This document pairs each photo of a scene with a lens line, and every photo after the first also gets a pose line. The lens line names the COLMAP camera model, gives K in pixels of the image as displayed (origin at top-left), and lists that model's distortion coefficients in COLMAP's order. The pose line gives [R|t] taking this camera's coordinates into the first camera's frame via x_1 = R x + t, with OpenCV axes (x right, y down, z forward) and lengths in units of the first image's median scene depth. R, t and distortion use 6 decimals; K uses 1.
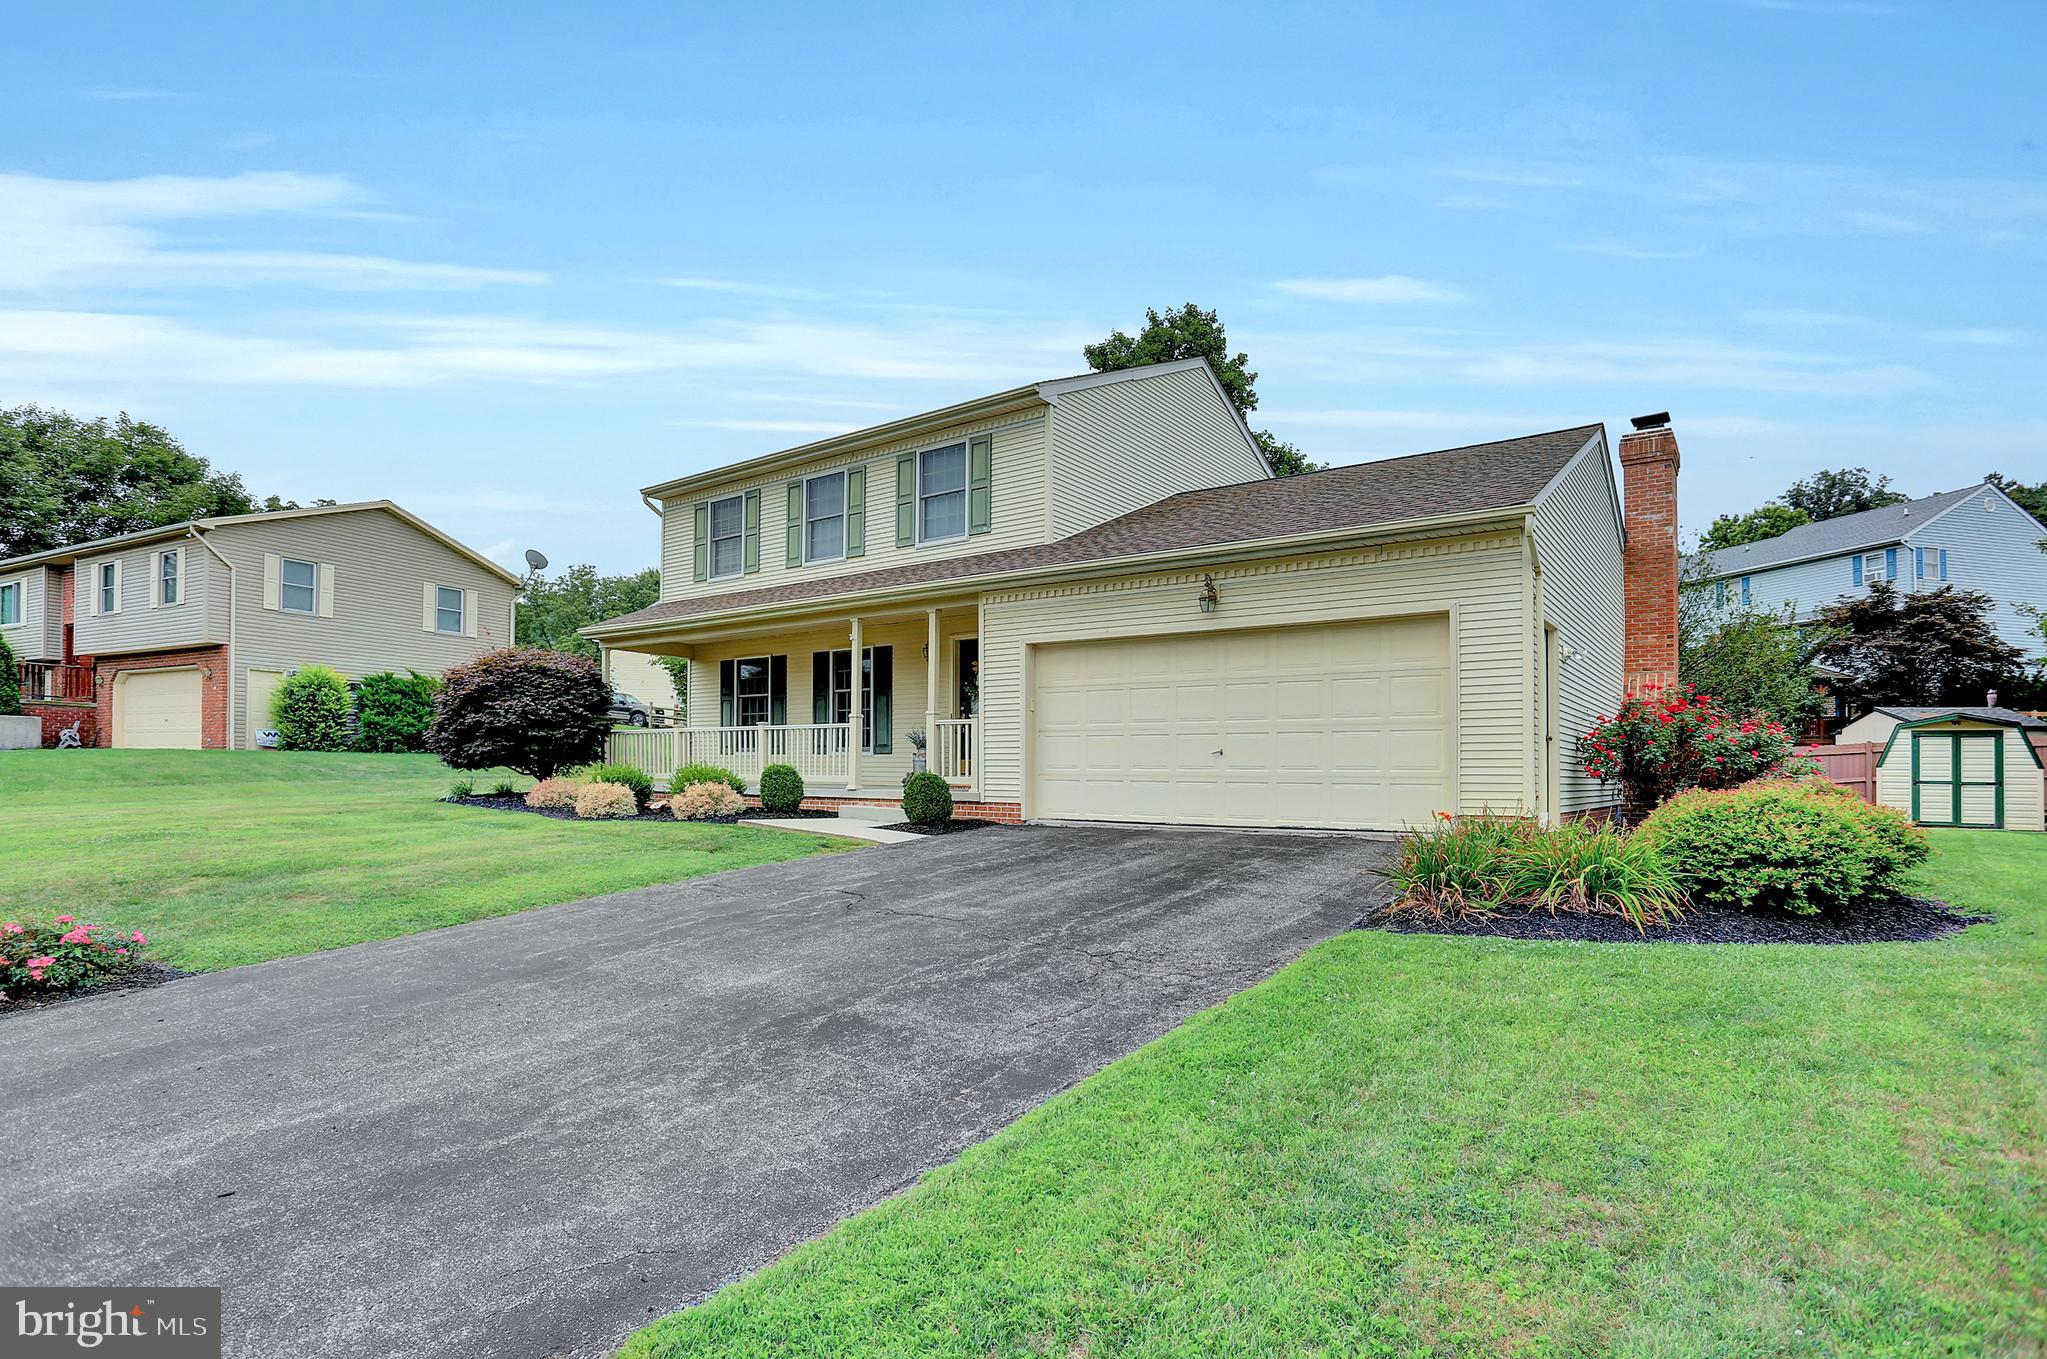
lens RADIAL K [[1029.4, 0, 1022.3], [0, 1029.4, 711.8], [0, 0, 1]] dist [-0.044125, 0.000324]
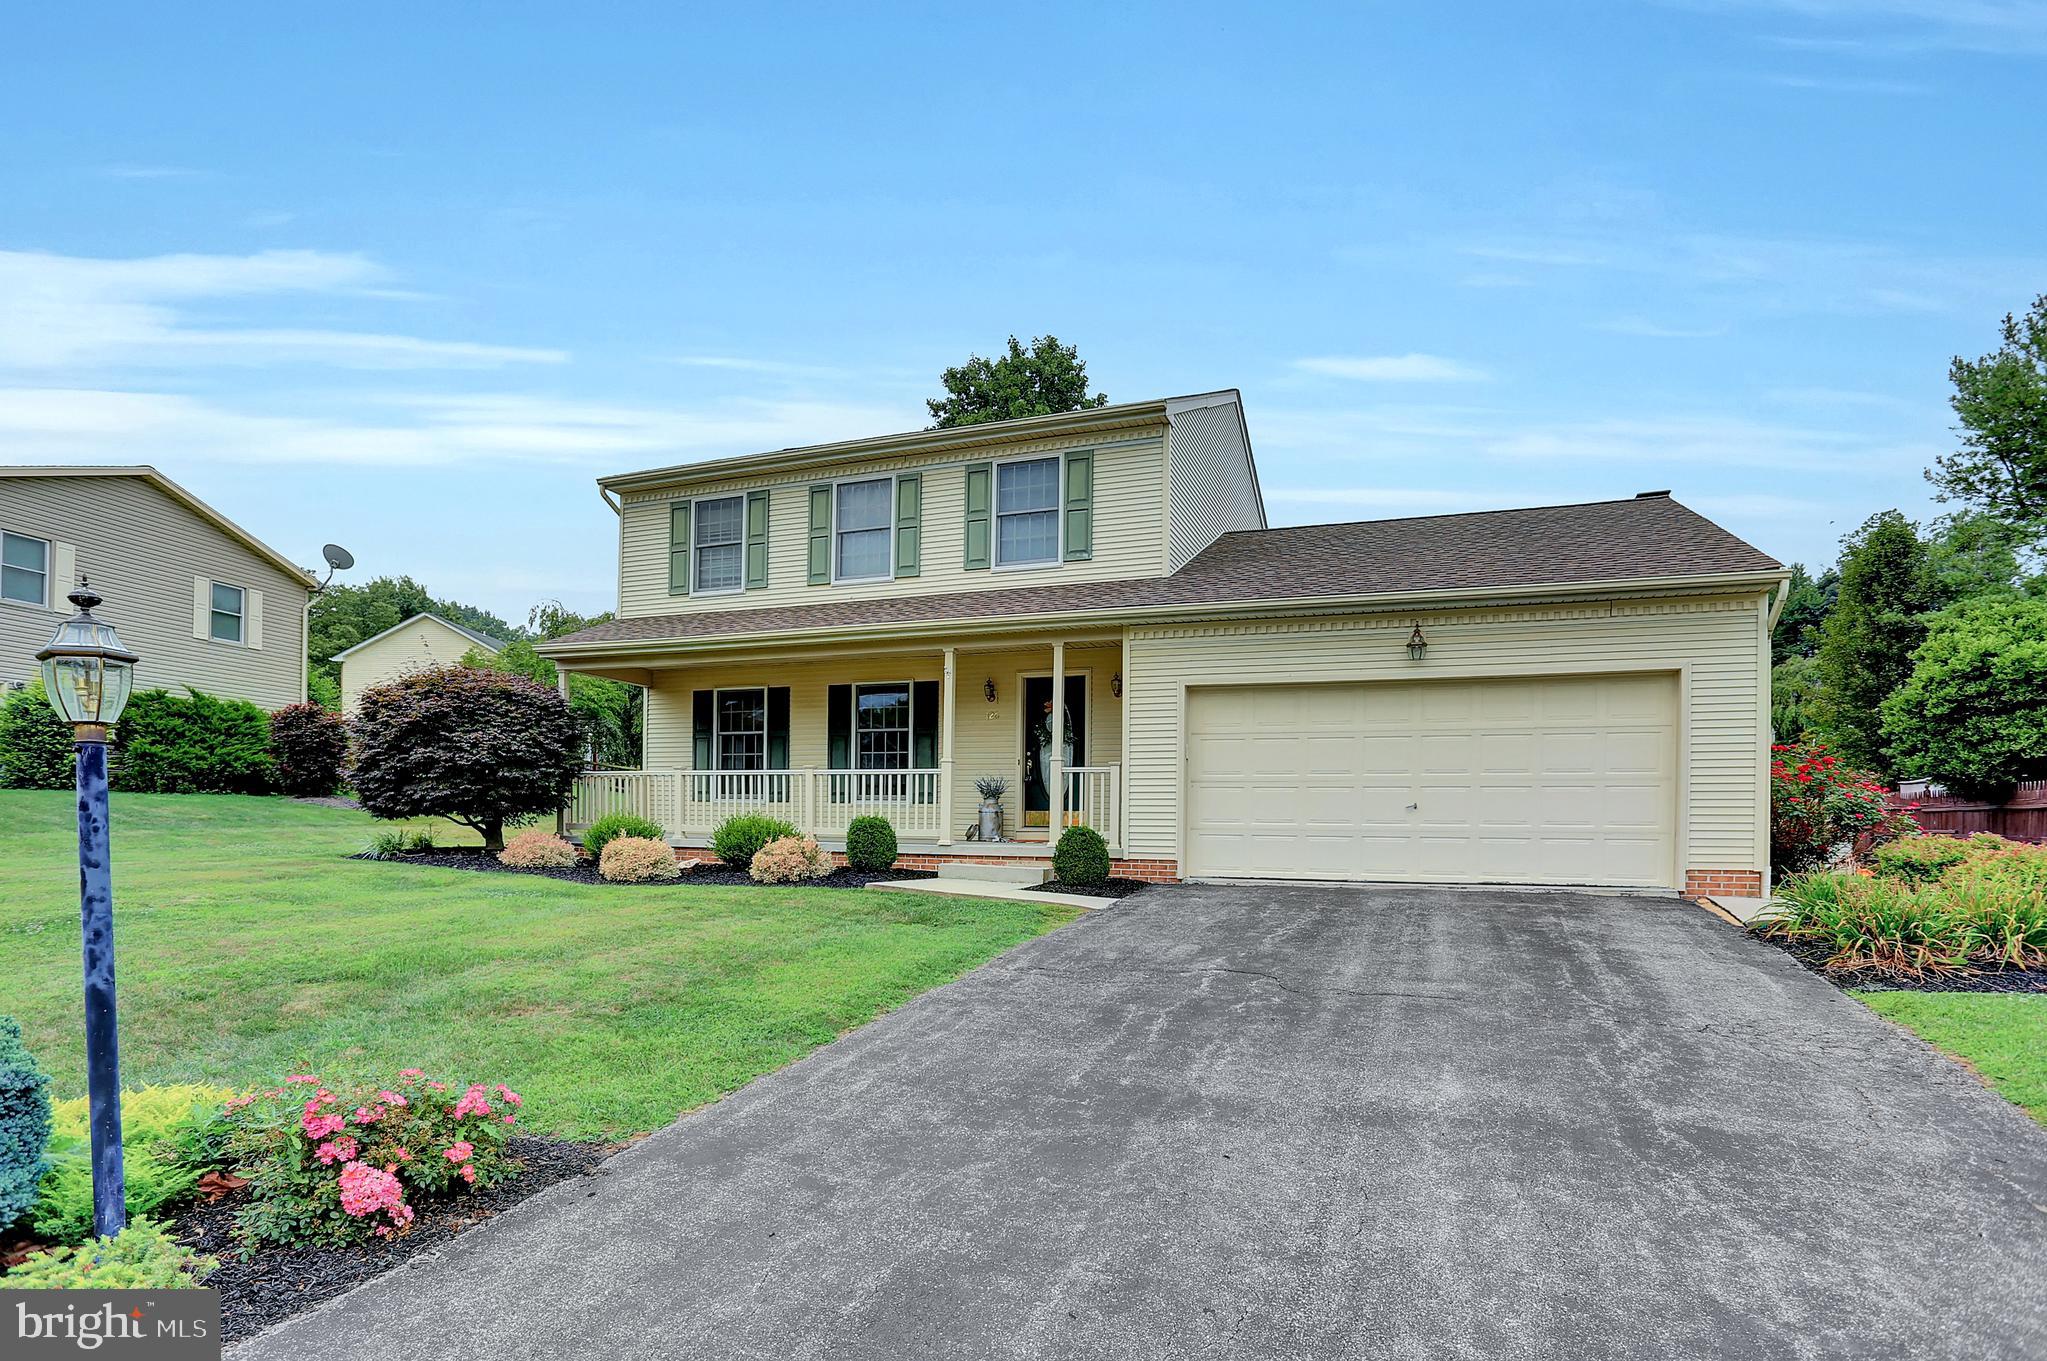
lens RADIAL K [[1052.5, 0, 1033.4], [0, 1052.5, 781.6], [0, 0, 1]] dist [-0.029630, 0.001499]
pose [[0.966812, 0.013972, 0.255105, -0.284786], [-0.020210, 0.999557, 0.021851, 0.001333], [-0.254686, -0.026281, 0.966666, 0.101262]]
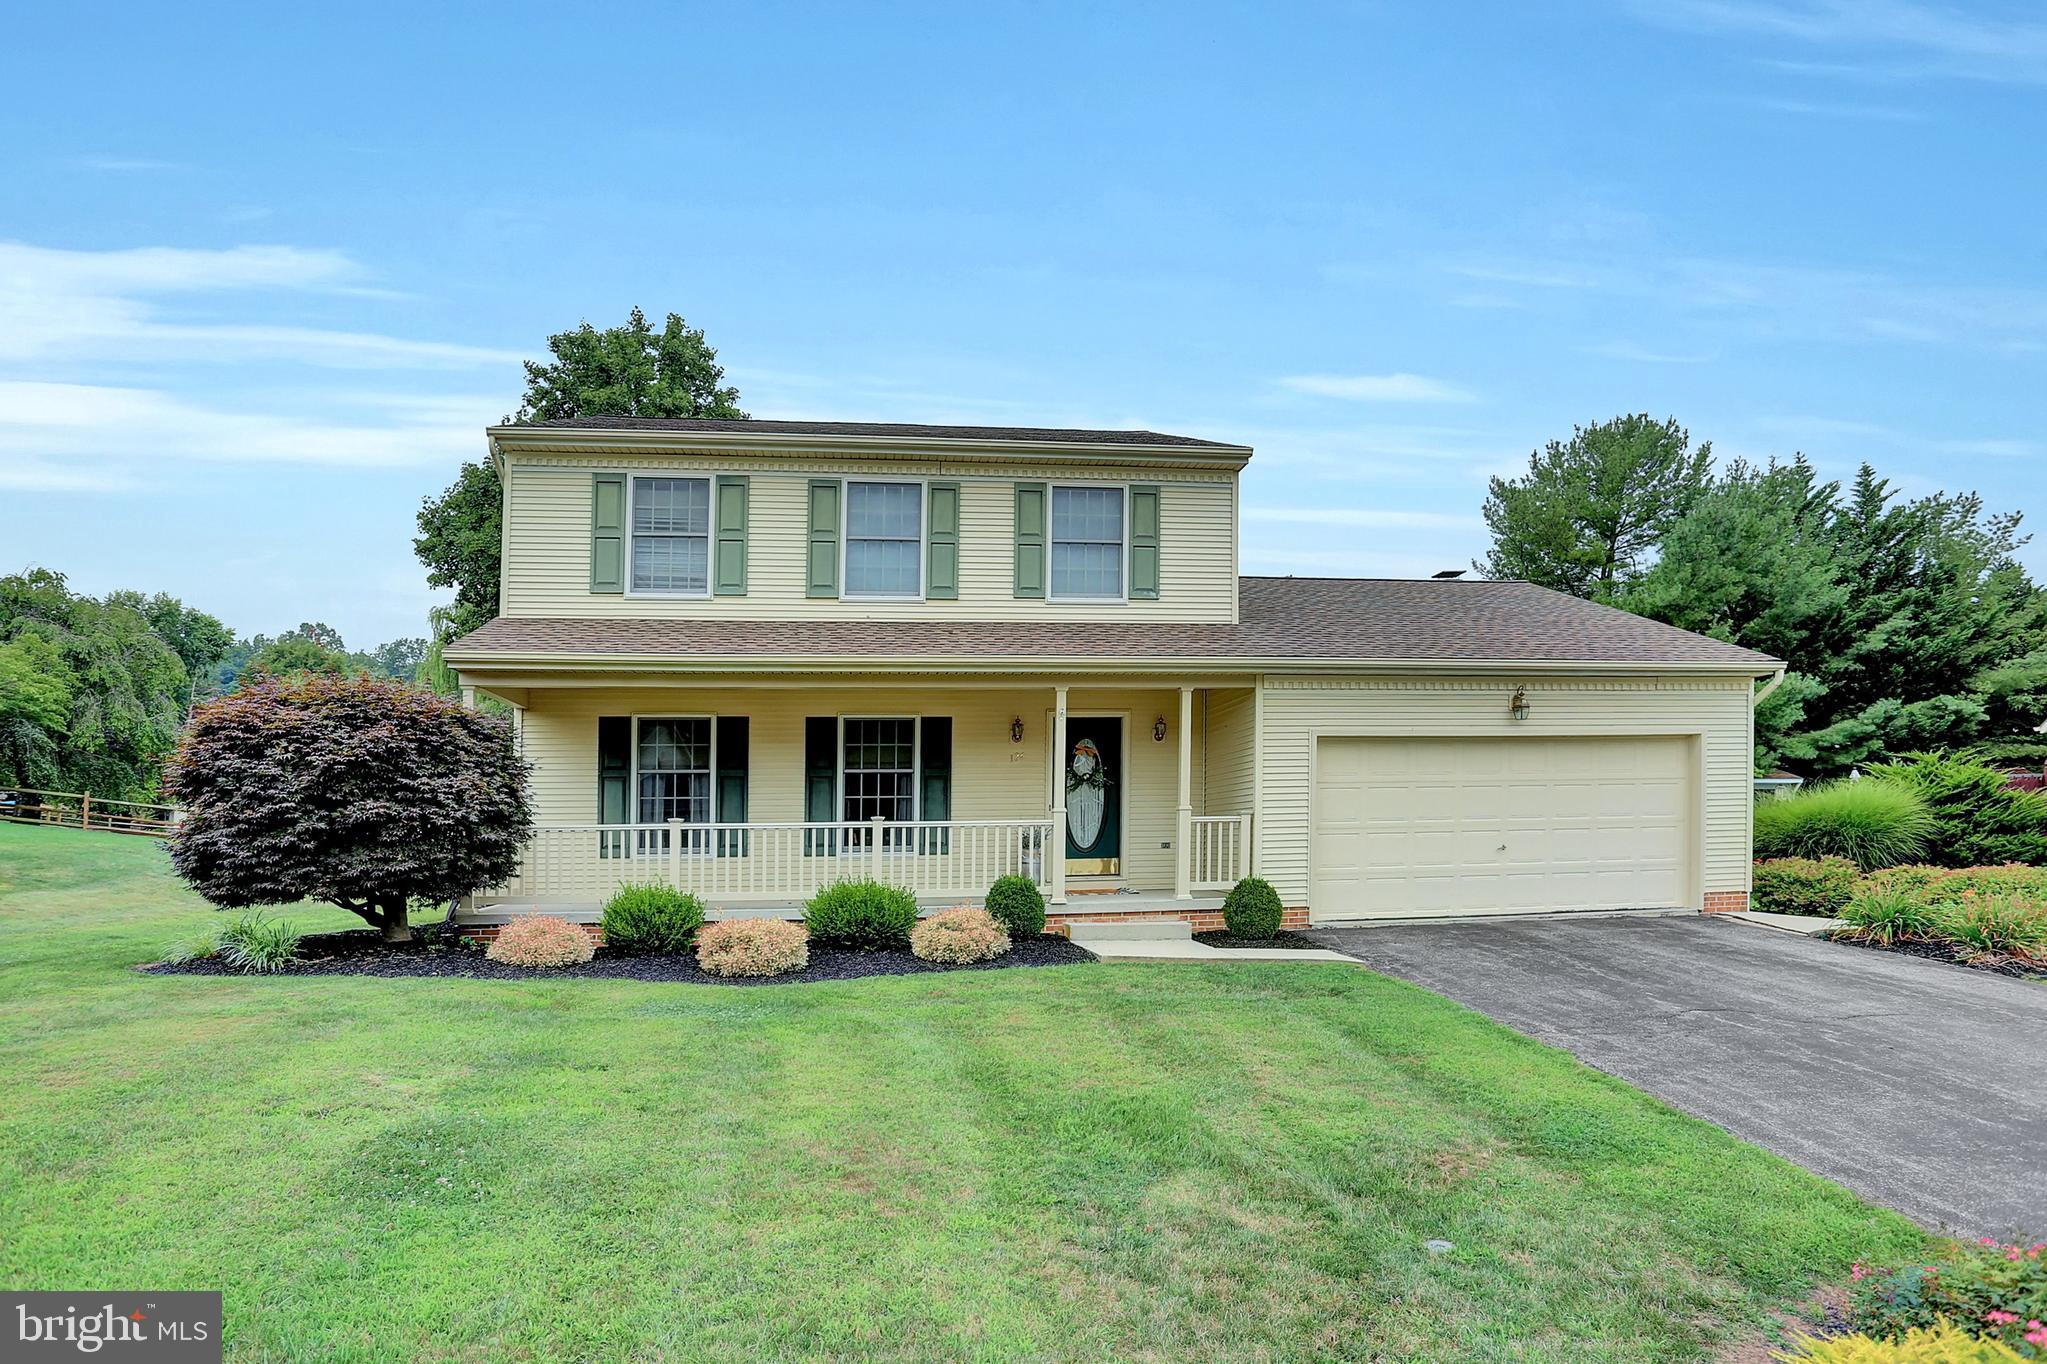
lens RADIAL K [[1052.5, 0, 1033.4], [0, 1052.5, 783.1], [0, 0, 1]] dist [-0.029630, 0.001499]
pose [[0.731392, 0.034086, 0.681105, -0.640444], [-0.017297, 0.999356, -0.031439, 0.008656], [-0.681738, 0.011213, 0.731511, 0.384975]]
